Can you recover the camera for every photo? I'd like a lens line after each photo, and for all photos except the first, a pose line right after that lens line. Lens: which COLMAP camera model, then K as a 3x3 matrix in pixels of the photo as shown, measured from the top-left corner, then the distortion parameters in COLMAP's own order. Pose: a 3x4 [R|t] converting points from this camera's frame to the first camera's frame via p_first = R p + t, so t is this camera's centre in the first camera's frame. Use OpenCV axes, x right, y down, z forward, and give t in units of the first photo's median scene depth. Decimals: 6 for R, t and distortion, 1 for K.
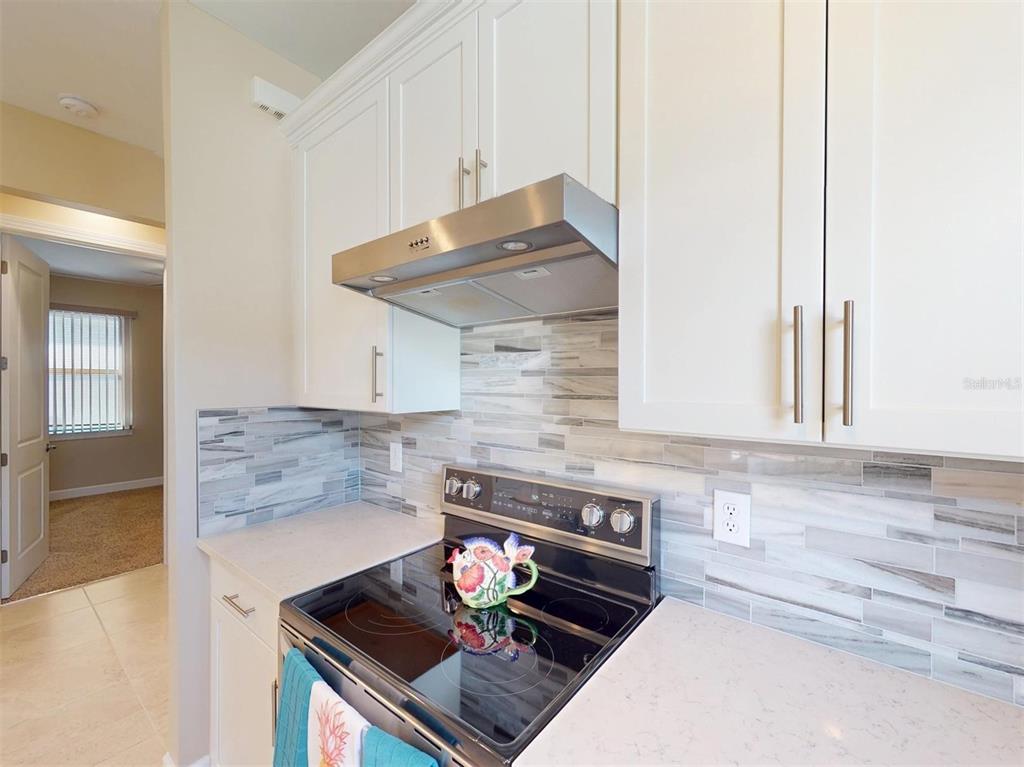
lens RADIAL K [[431.8, 0, 511.7], [0, 431.8, 385.5], [0, 0, 1]] dist [0.000112, 0.000202]
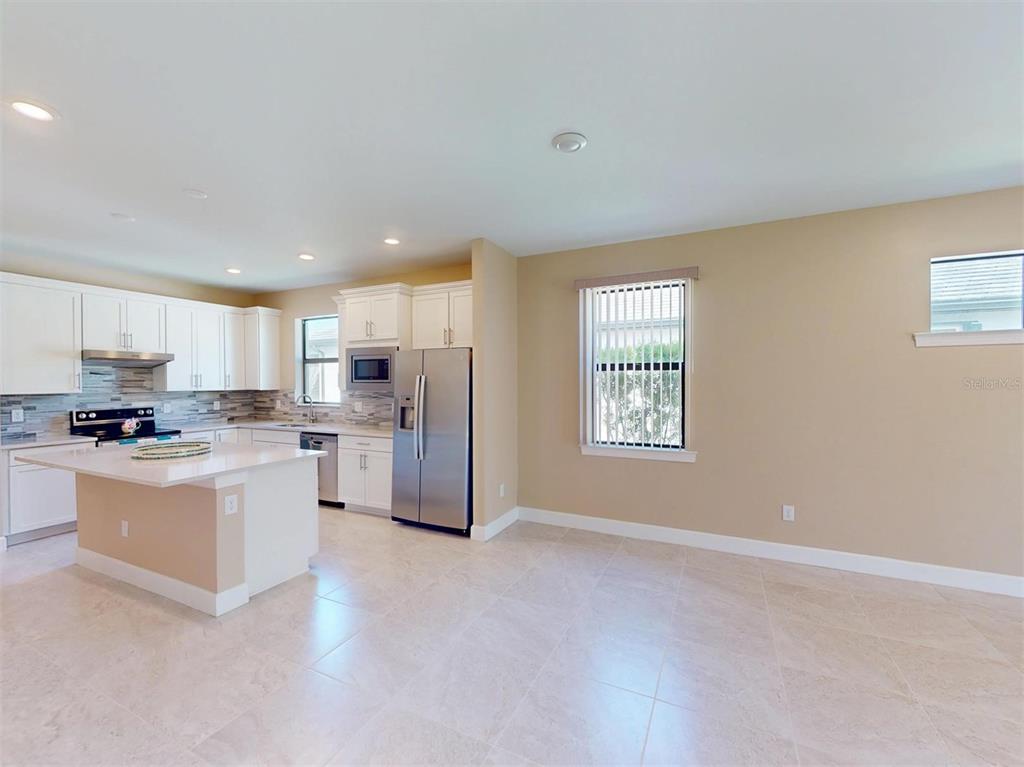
lens RADIAL K [[431.8, 0, 511.7], [0, 431.8, 385.5], [0, 0, 1]] dist [0.000112, 0.000202]
pose [[-0.223694, -0.009243, 0.974616, -4.150866], [0.011661, 0.999858, 0.012158, 0.005314], [-0.974590, 0.014084, -0.223554, -1.452949]]
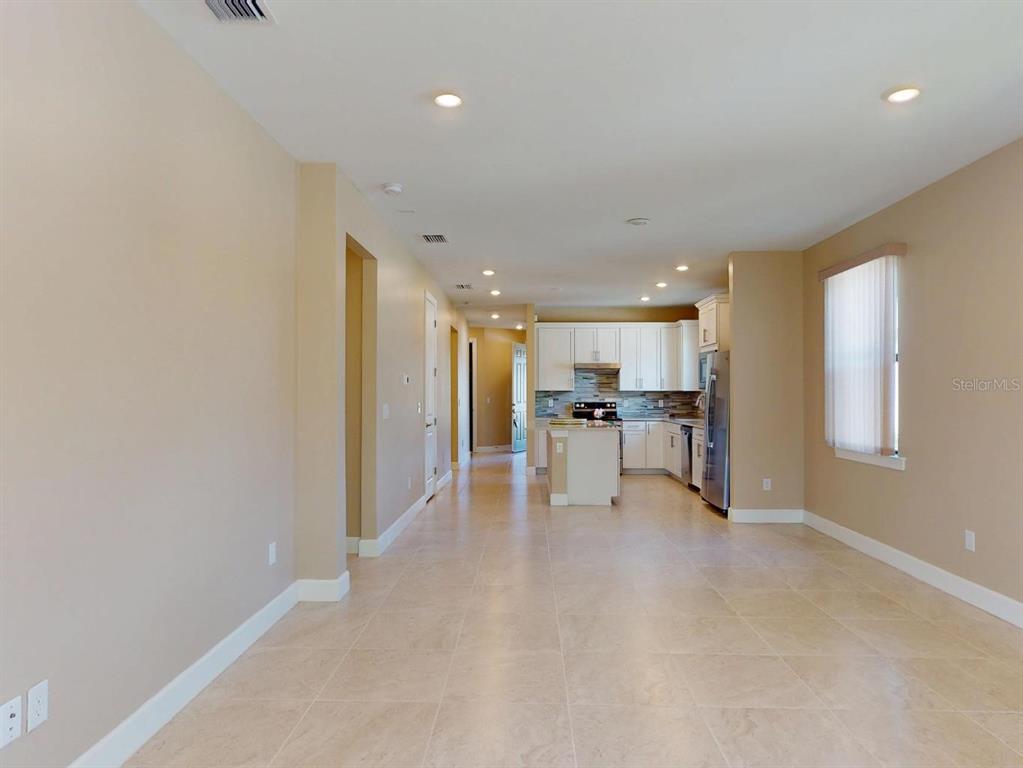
lens RADIAL K [[630.5, 0, 511.5], [0, 630.5, 384.0], [0, 0, 1]] dist [-0.002506, -0.000434]
pose [[0.794466, 0.010030, 0.607226, -5.455698], [0.003202, 0.999781, -0.020705, 0.138179], [-0.607300, 0.018394, 0.794260, -4.579555]]
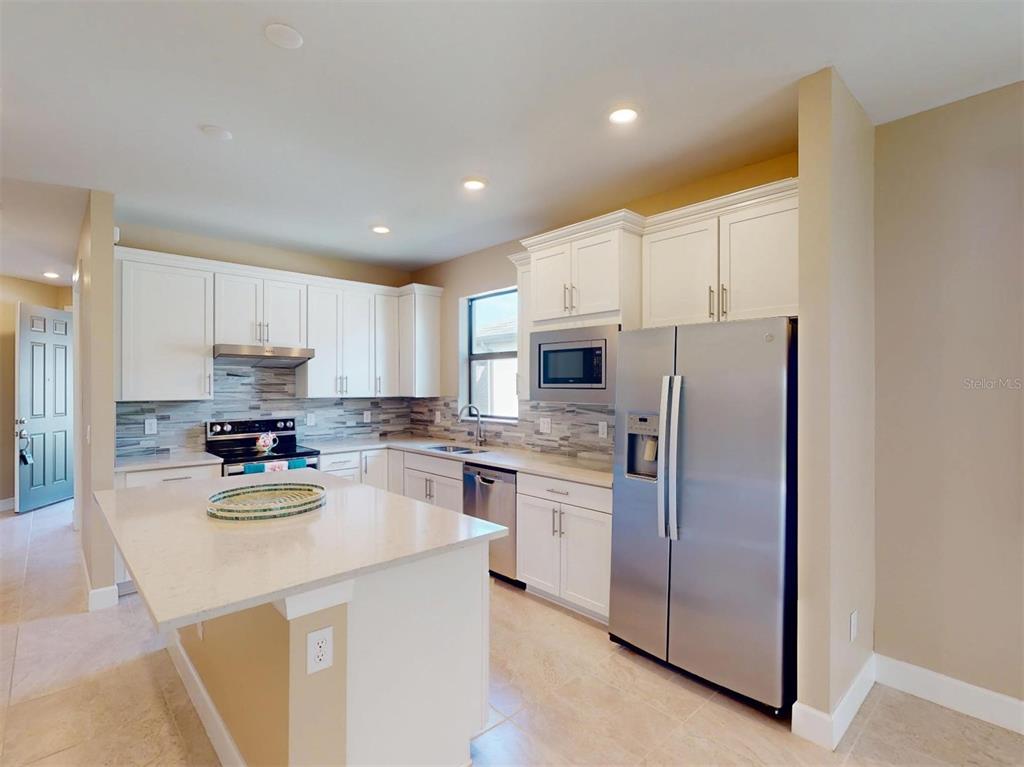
lens RADIAL K [[500.4, 0, 512.8], [0, 500.4, 385.7], [0, 0, 1]] dist [0.000441, -0.000353]
pose [[0.141938, 0.000174, 0.989876, -2.936344], [0.008001, 0.999967, -0.001323, -0.001190], [-0.989843, 0.008108, 0.141932, -1.197663]]
